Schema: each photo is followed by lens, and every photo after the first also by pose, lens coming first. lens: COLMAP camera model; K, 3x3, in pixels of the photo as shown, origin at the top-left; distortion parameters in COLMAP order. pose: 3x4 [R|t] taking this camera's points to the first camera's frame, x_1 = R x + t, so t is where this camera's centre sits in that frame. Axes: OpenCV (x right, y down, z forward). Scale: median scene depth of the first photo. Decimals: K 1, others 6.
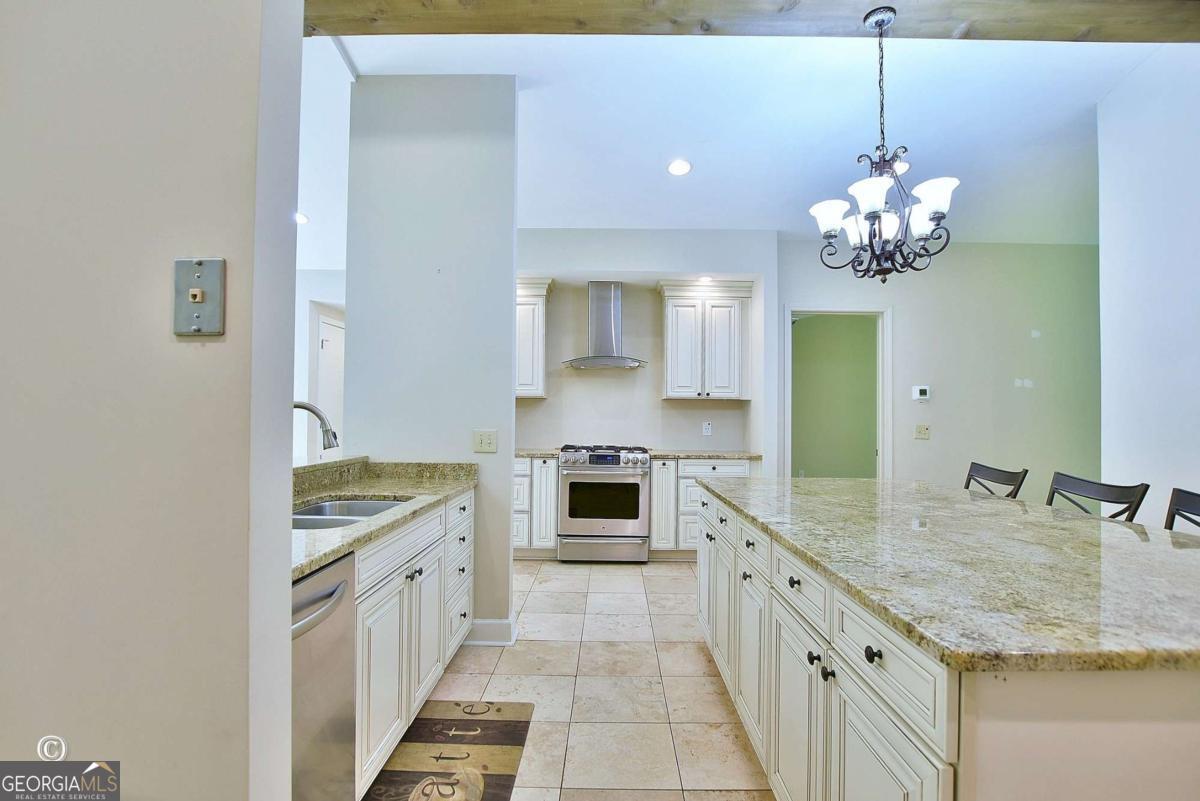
lens RADIAL K [[517.0, 0, 601.8], [0, 517.0, 391.9], [0, 0, 1]] dist [0.000721, 0.000103]
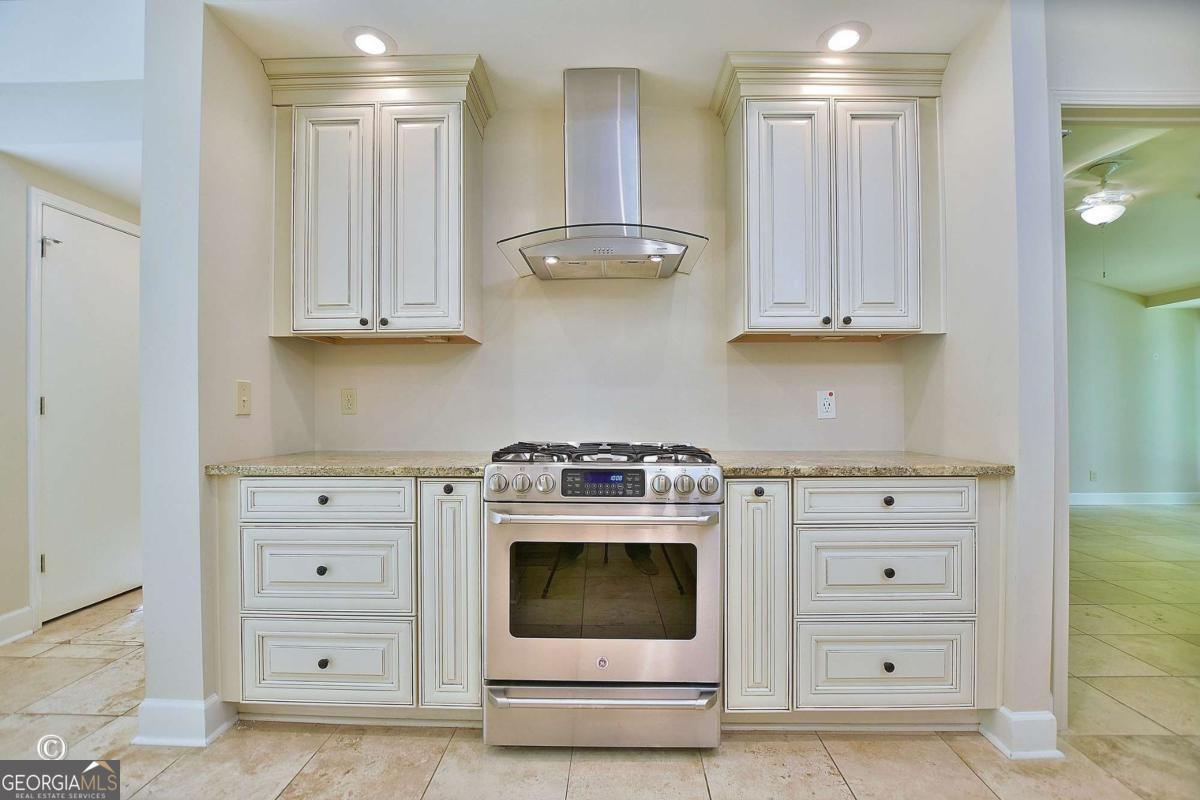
lens RADIAL K [[517.0, 0, 600.8], [0, 517.0, 406.0], [0, 0, 1]] dist [0.000721, 0.000103]
pose [[0.999855, -0.011556, -0.012532, 0.008854], [0.012134, 0.998818, 0.047073, 0.056394], [0.011973, -0.047219, 0.998813, 0.615490]]
